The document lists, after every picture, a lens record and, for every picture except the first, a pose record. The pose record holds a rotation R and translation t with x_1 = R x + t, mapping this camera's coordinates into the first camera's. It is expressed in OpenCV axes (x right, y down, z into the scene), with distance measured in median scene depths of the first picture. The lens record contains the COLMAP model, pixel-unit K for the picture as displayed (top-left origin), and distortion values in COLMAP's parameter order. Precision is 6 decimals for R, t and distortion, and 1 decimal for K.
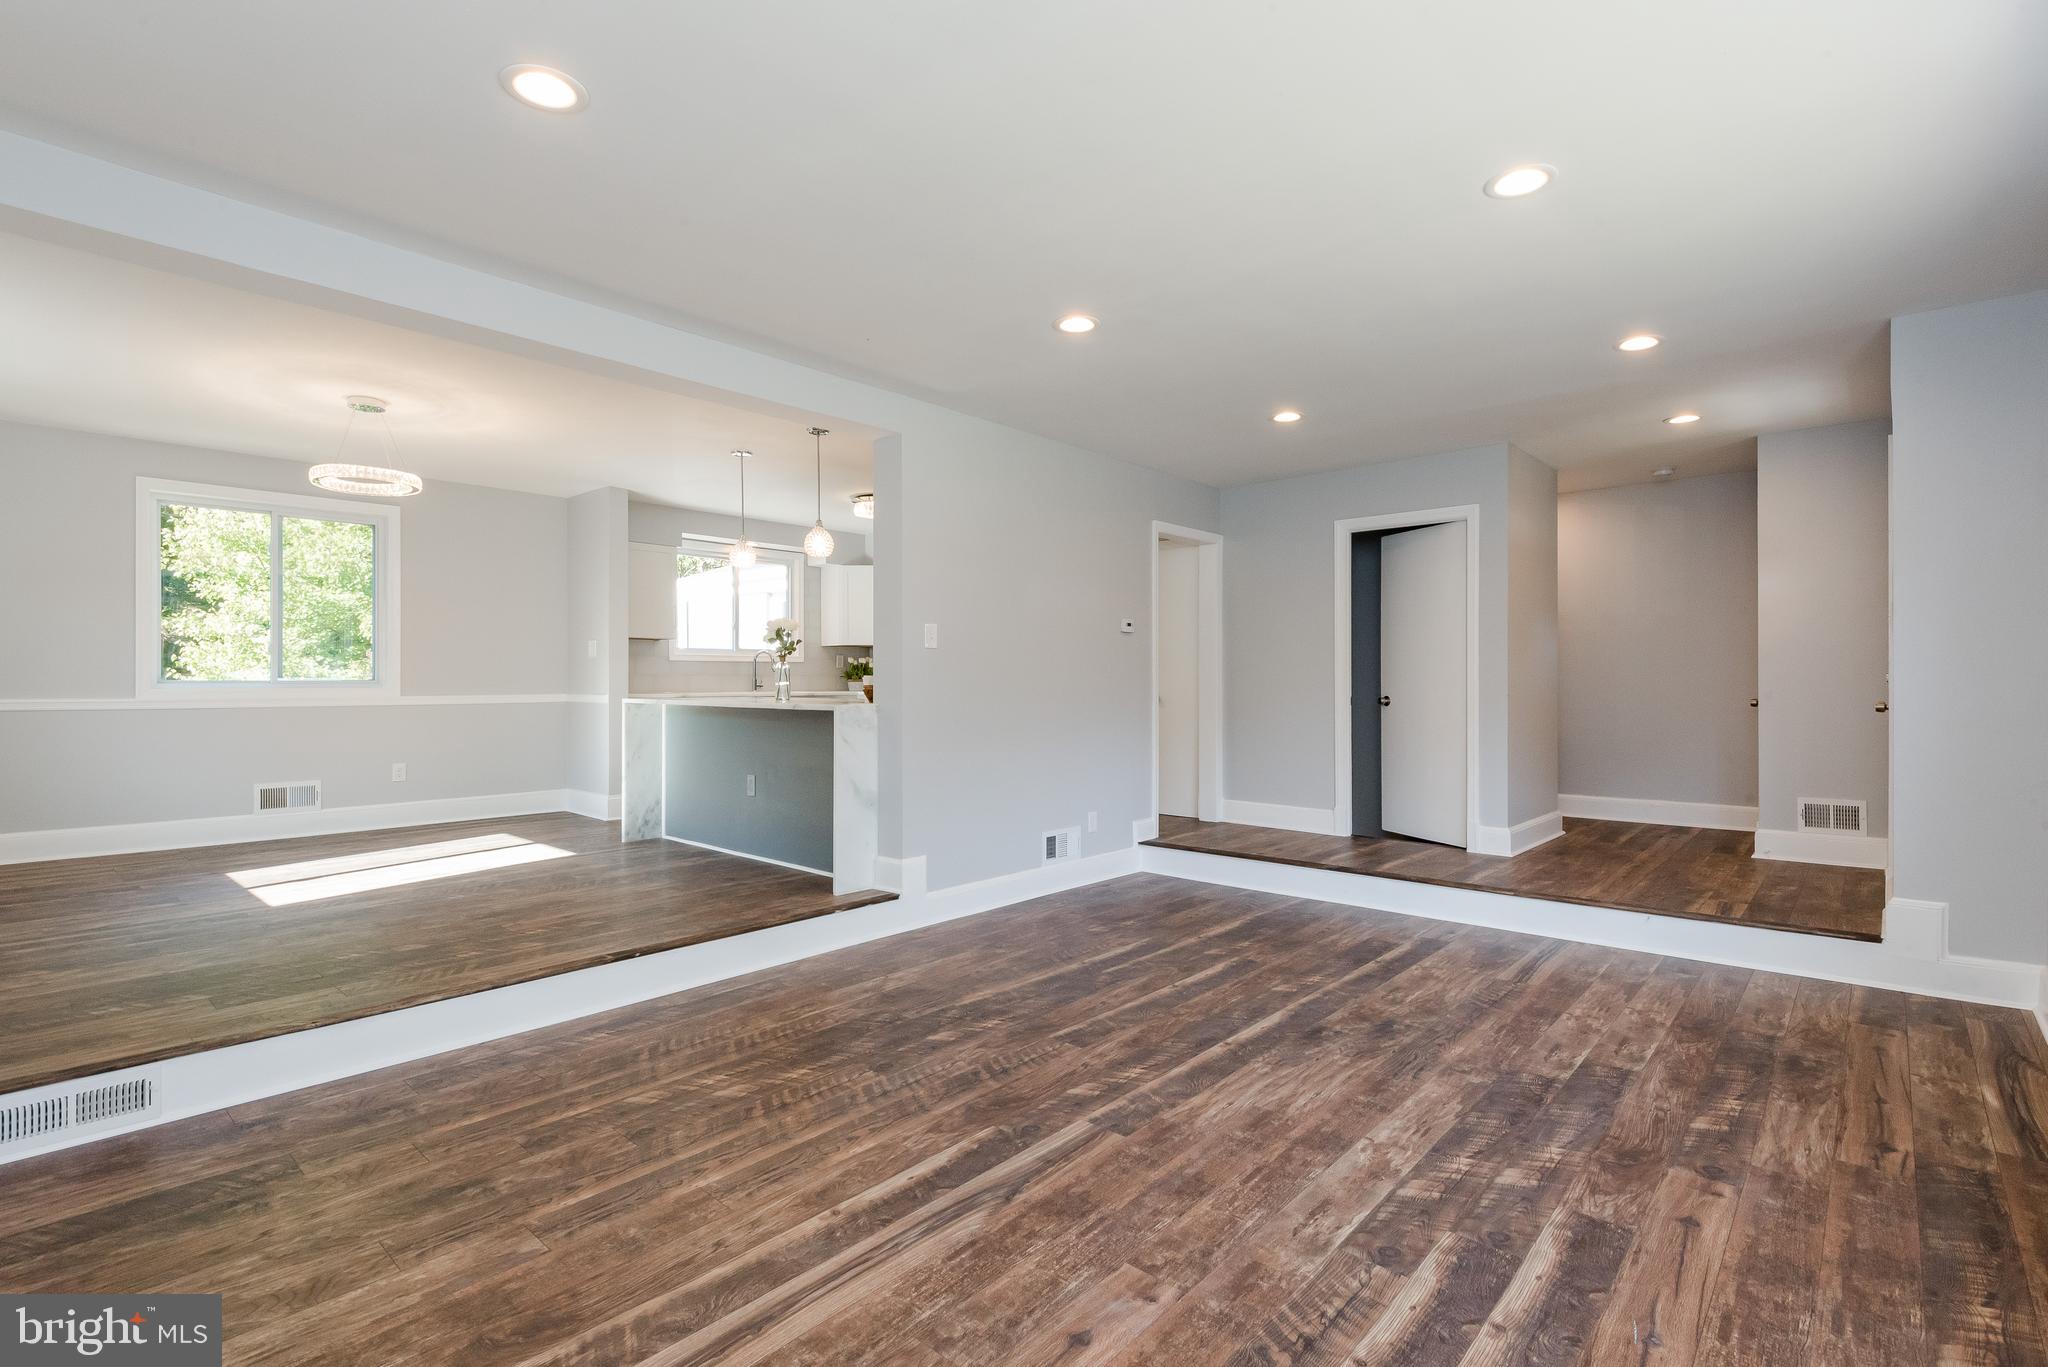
lens RADIAL K [[957.3, 0, 1002.2], [0, 957.3, 669.8], [0, 0, 1]] dist [0.010816, -0.006817]
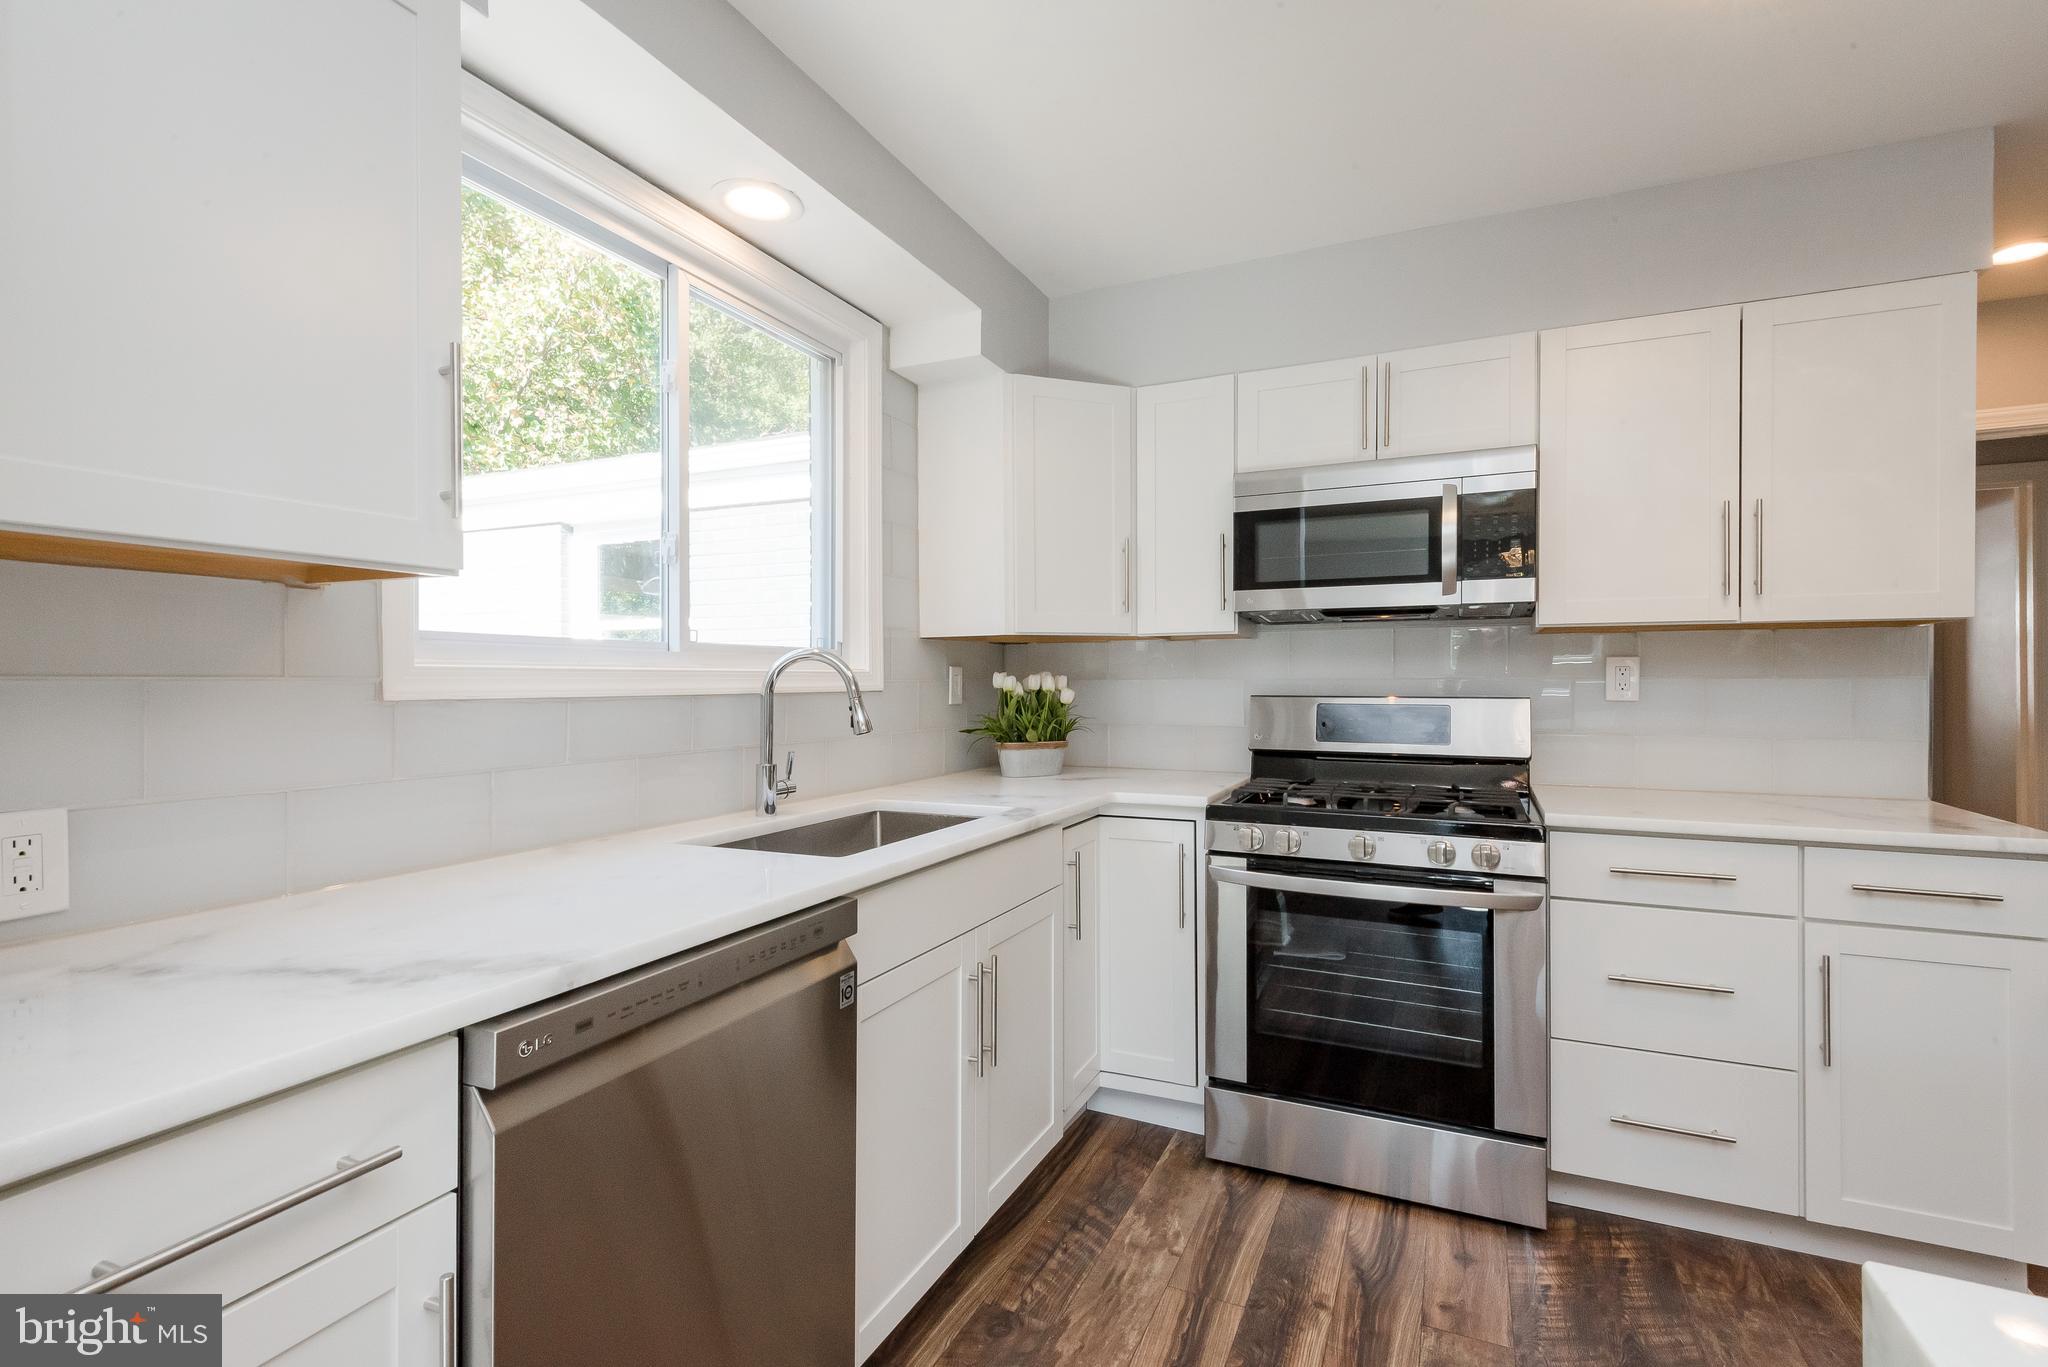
lens RADIAL K [[925.1, 0, 1026.5], [0, 925.1, 695.9], [0, 0, 1]] dist [0.014424, -0.003537]
pose [[0.946987, -0.004886, 0.321234, -0.323306], [-0.002596, 0.999735, 0.022860, -0.016137], [-0.321261, -0.022482, 0.946724, 0.892365]]
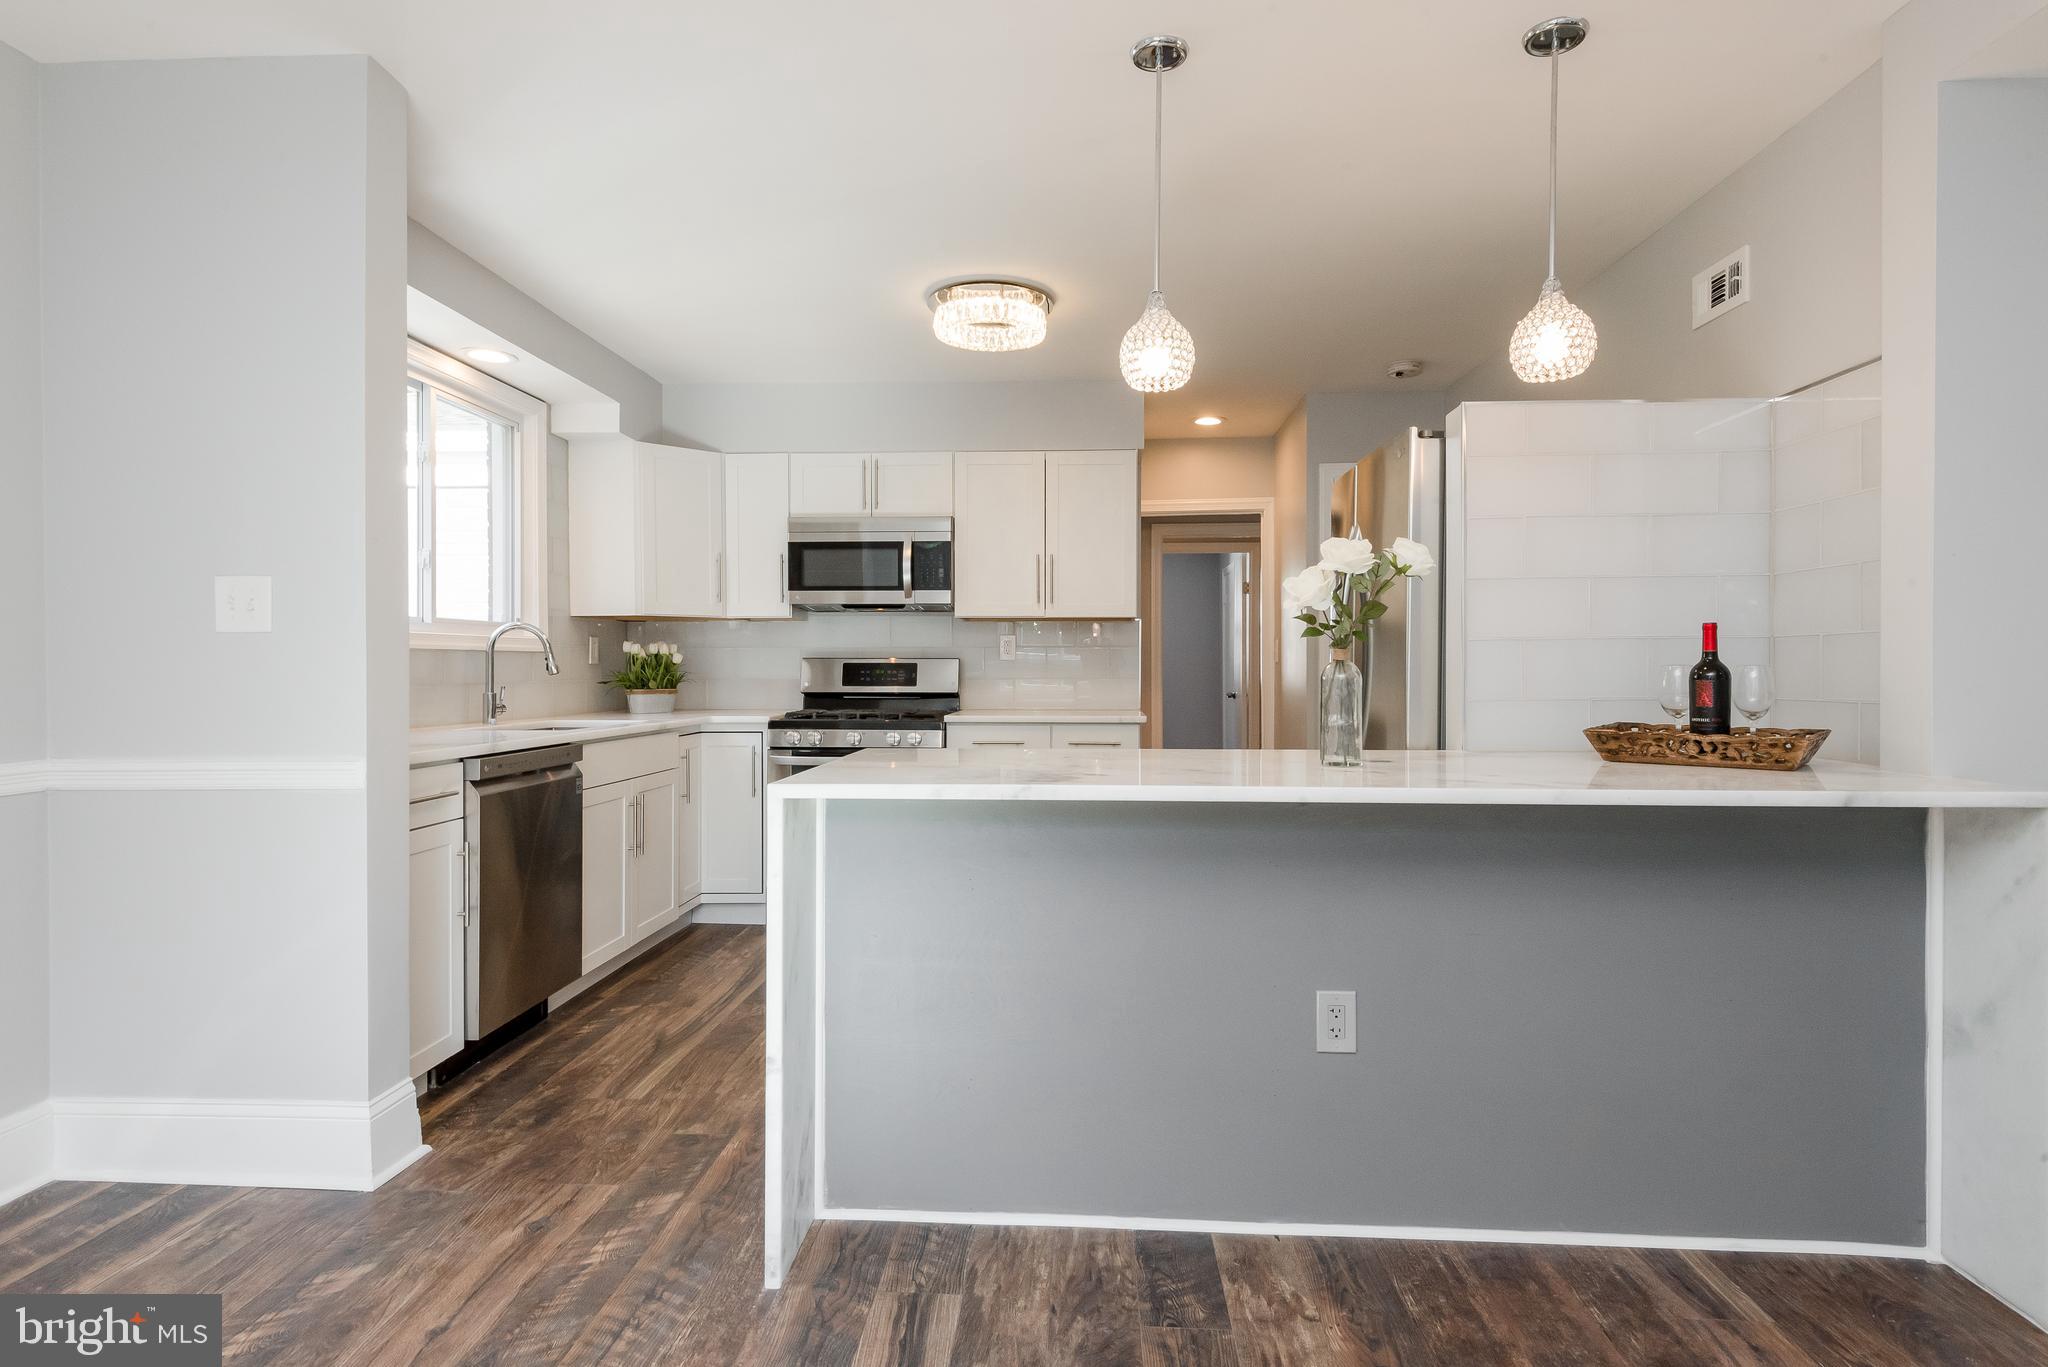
lens RADIAL K [[1097.3, 0, 1017.0], [0, 1097.3, 681.5], [0, 0, 1]] dist [0.021853, -0.001096]
pose [[0.770902, -0.006811, 0.636917, -0.456685], [-0.006221, 0.999815, 0.018221, -0.005990], [-0.636923, -0.018009, 0.770717, 0.590175]]
